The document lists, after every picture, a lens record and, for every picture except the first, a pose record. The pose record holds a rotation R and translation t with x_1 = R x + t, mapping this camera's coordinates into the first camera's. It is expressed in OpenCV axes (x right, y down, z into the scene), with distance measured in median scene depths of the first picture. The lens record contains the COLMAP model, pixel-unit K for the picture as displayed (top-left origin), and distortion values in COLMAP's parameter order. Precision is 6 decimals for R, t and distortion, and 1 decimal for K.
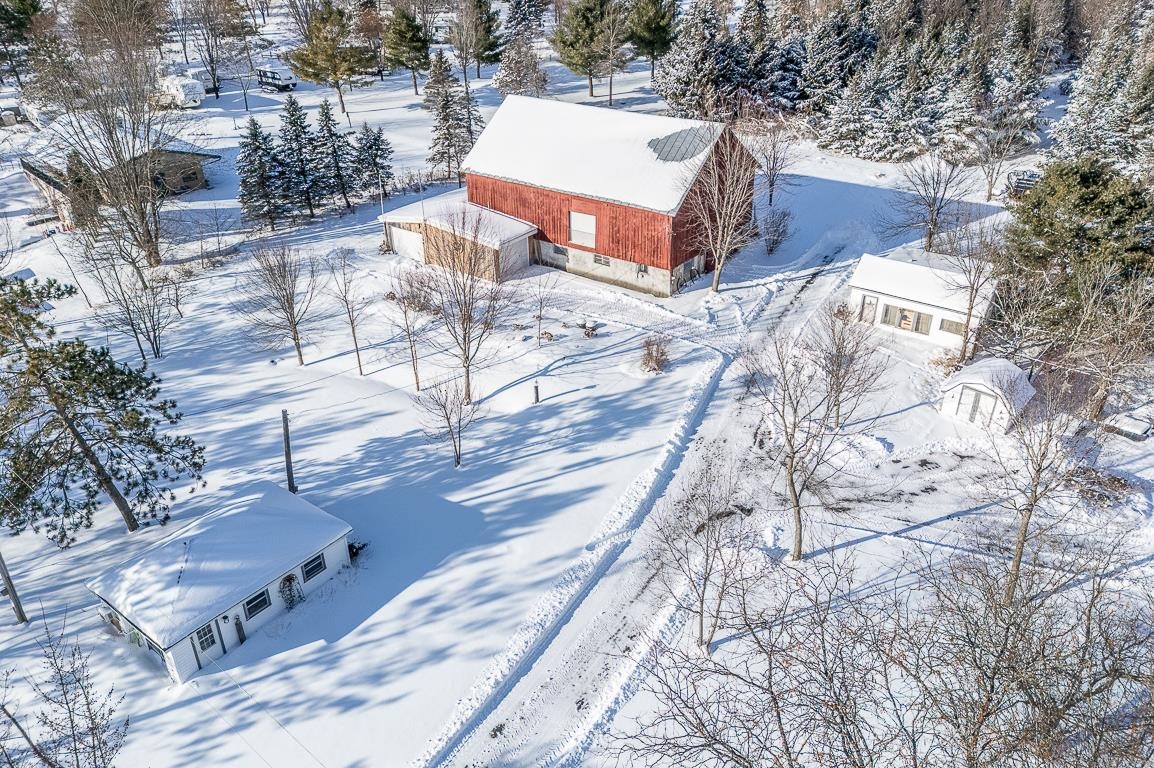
lens RADIAL K [[841.3, 0, 577.0], [0, 841.3, 384.0], [0, 0, 1]] dist [0.092762, -0.110631]
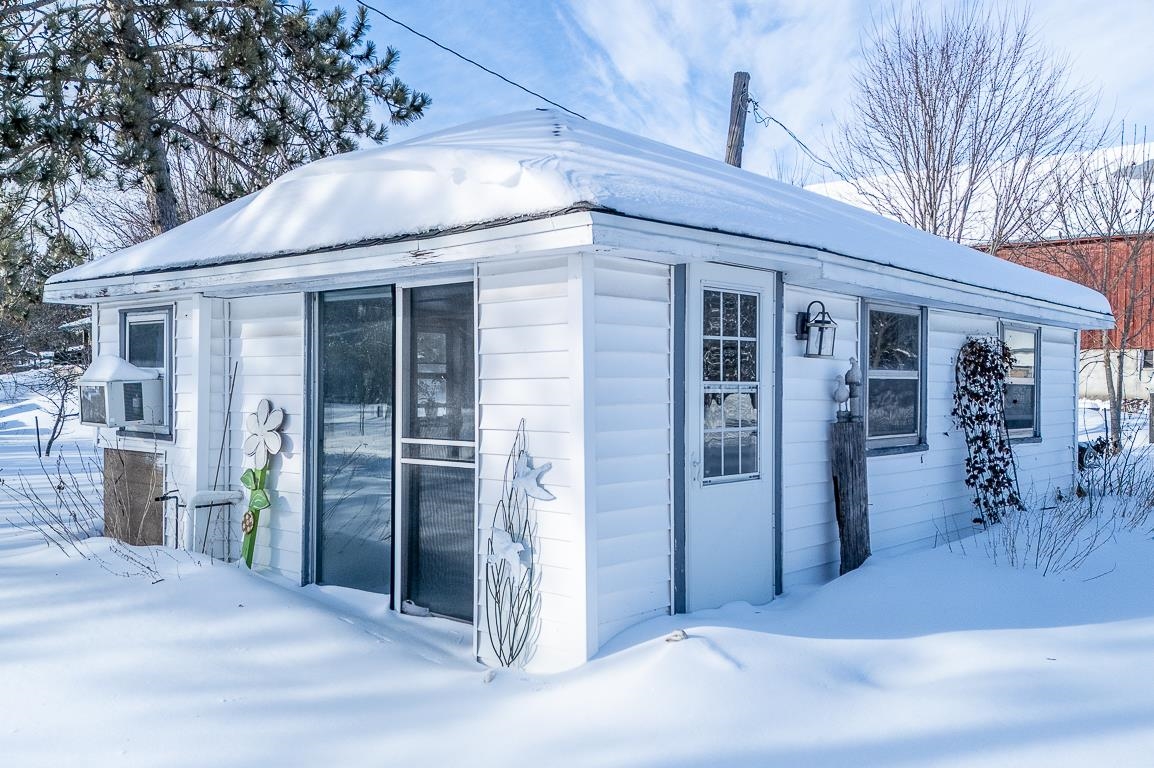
lens RADIAL K [[980.5, 0, 534.9], [0, 980.5, 382.5], [0, 0, 1]] dist [0.083269, -0.005544]
pose [[0.994342, 0.021832, -0.103957, -0.214929], [-0.069158, 0.875878, -0.477550, 0.182650], [0.080628, 0.482038, 0.872433, 0.404756]]
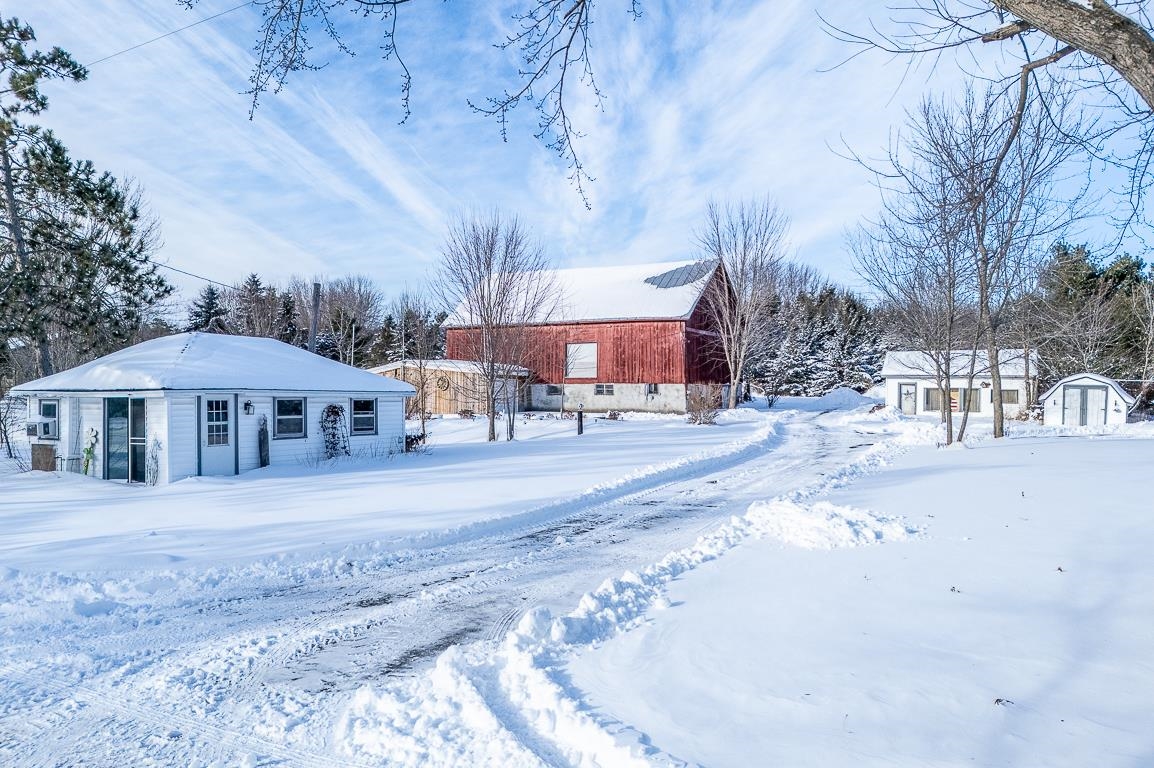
lens RADIAL K [[849.6, 0, 577.0], [0, 849.6, 384.0], [0, 0, 1]] dist [0.077963, -0.054680]
pose [[0.989977, 0.014729, 0.140457, -0.124351], [0.056520, 0.870108, -0.489609, 0.285785], [-0.129424, 0.492641, 0.860555, 0.194595]]
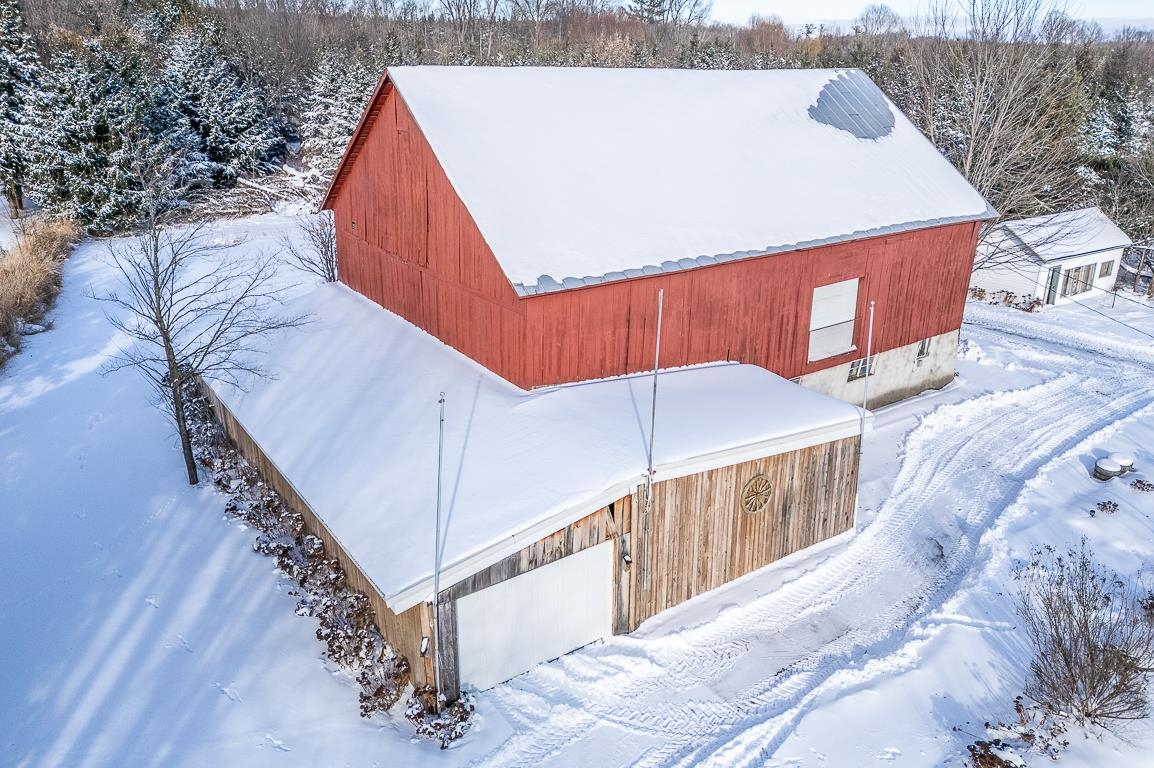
lens RADIAL K [[849.6, 0, 577.0], [0, 849.6, 384.0], [0, 0, 1]] dist [0.077963, -0.054680]
pose [[0.314755, -0.321249, 0.893156, -0.413840], [0.455818, 0.876537, 0.154638, -0.268495], [-0.832562, 0.358444, 0.422325, 0.894439]]
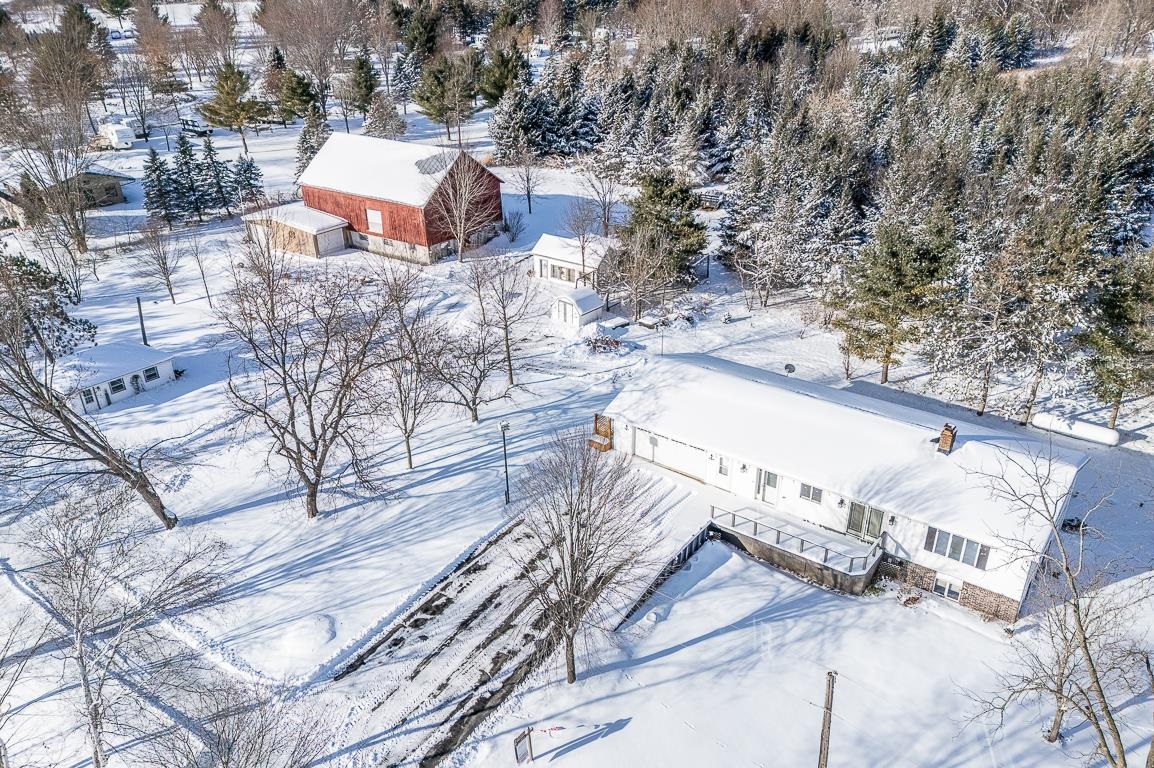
lens RADIAL K [[850.2, 0, 576.4], [0, 850.2, 440.3], [0, 0, 1]] dist [0.088422, -0.095498]
pose [[0.999653, -0.009919, 0.024404, 0.304742], [0.010042, 0.999938, -0.004891, 0.200919], [-0.024354, 0.005135, 0.999690, -0.484670]]
